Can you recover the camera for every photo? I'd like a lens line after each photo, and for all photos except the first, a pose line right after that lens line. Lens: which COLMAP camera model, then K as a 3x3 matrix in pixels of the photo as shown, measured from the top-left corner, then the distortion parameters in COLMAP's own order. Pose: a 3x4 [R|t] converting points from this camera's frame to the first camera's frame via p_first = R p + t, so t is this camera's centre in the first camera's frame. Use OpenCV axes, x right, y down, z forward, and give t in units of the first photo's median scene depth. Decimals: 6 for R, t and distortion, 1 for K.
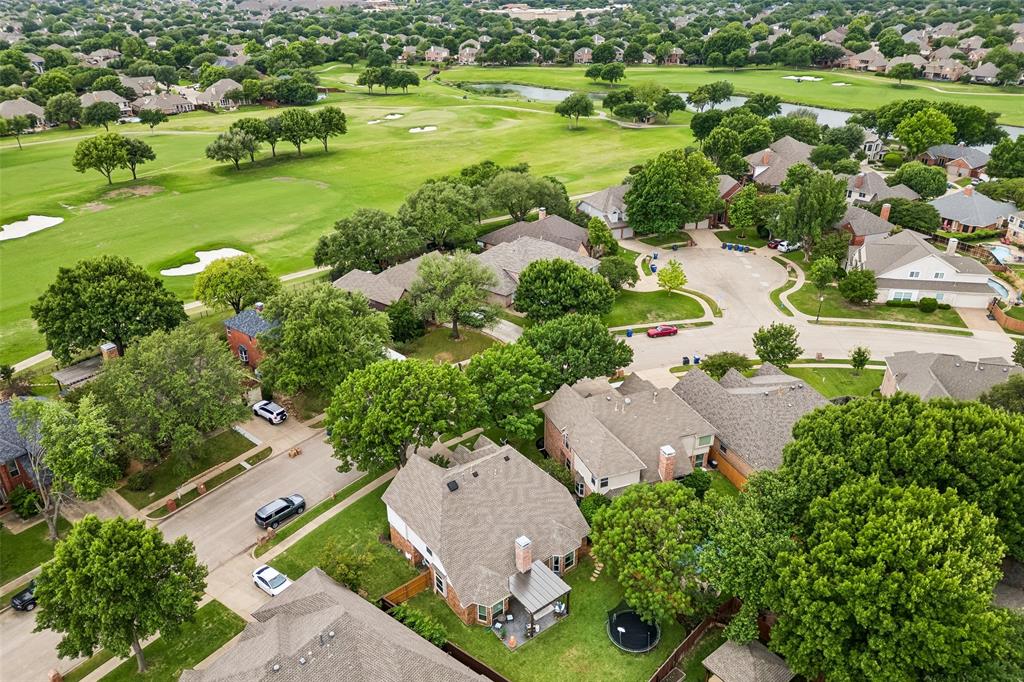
lens RADIAL K [[703.1, 0, 512.0], [0, 703.1, 341.0], [0, 0, 1]] dist [0.018933, 0.000054]
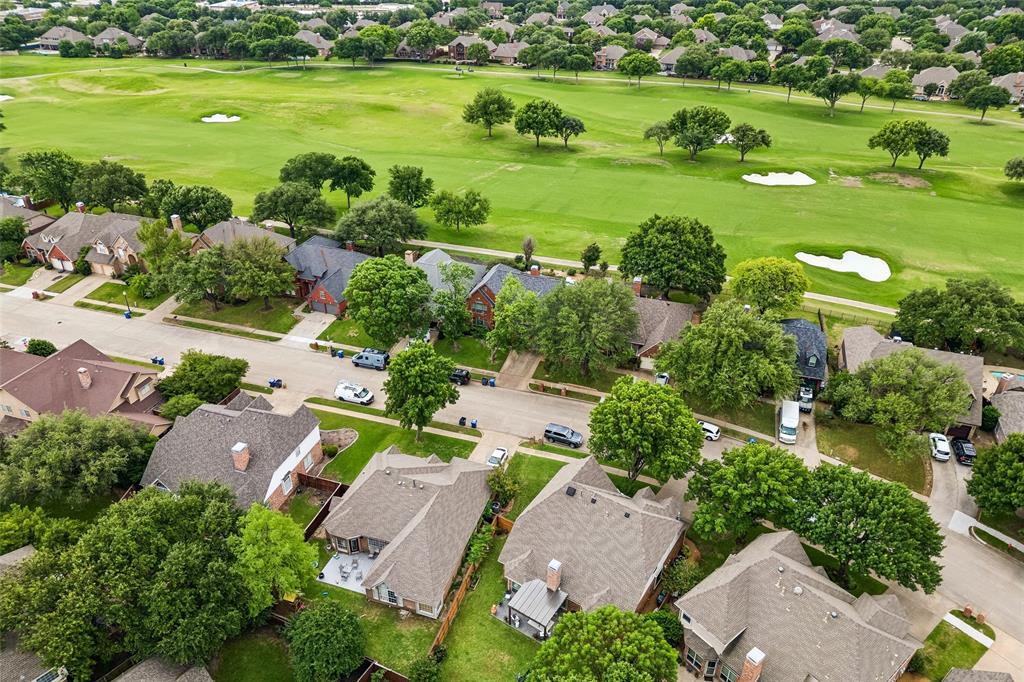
lens RADIAL K [[703.1, 0, 512.0], [0, 703.1, 341.0], [0, 0, 1]] dist [0.018933, 0.000054]
pose [[0.310881, 0.497110, -0.810083, 0.580495], [-0.441190, 0.830403, 0.340267, -0.291308], [0.841846, 0.251619, 0.477477, 0.245779]]
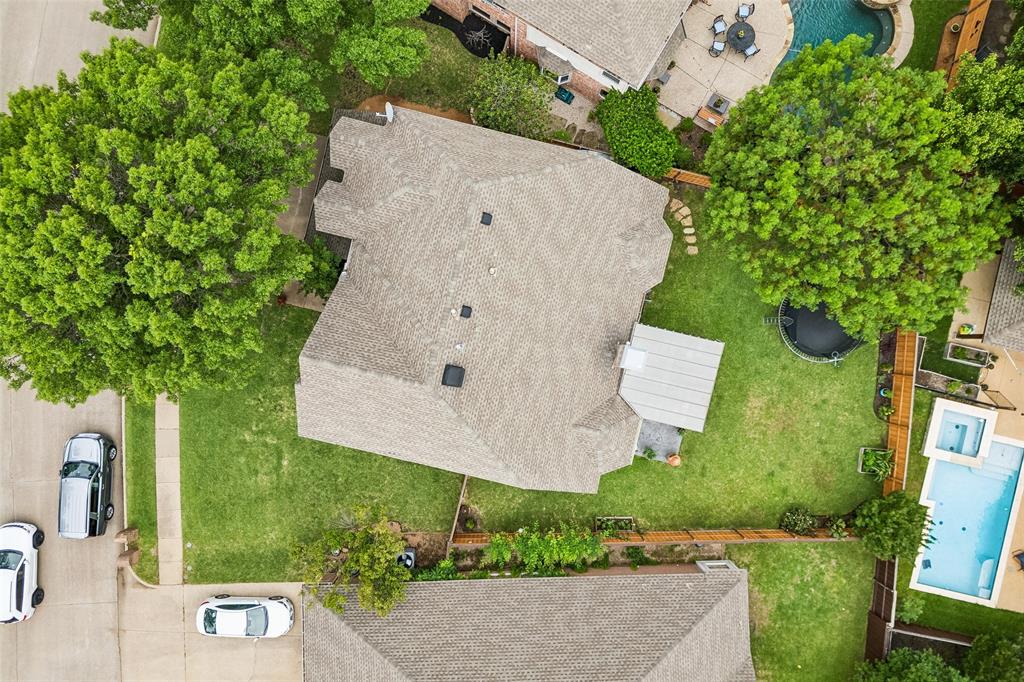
lens RADIAL K [[703.1, 0, 512.0], [0, 703.1, 341.0], [0, 0, 1]] dist [0.018933, 0.000054]
pose [[0.792771, -0.609255, 0.017986, -0.040710], [0.264193, 0.370065, 0.890648, -0.148373], [-0.549287, -0.701328, 0.454338, 0.656196]]
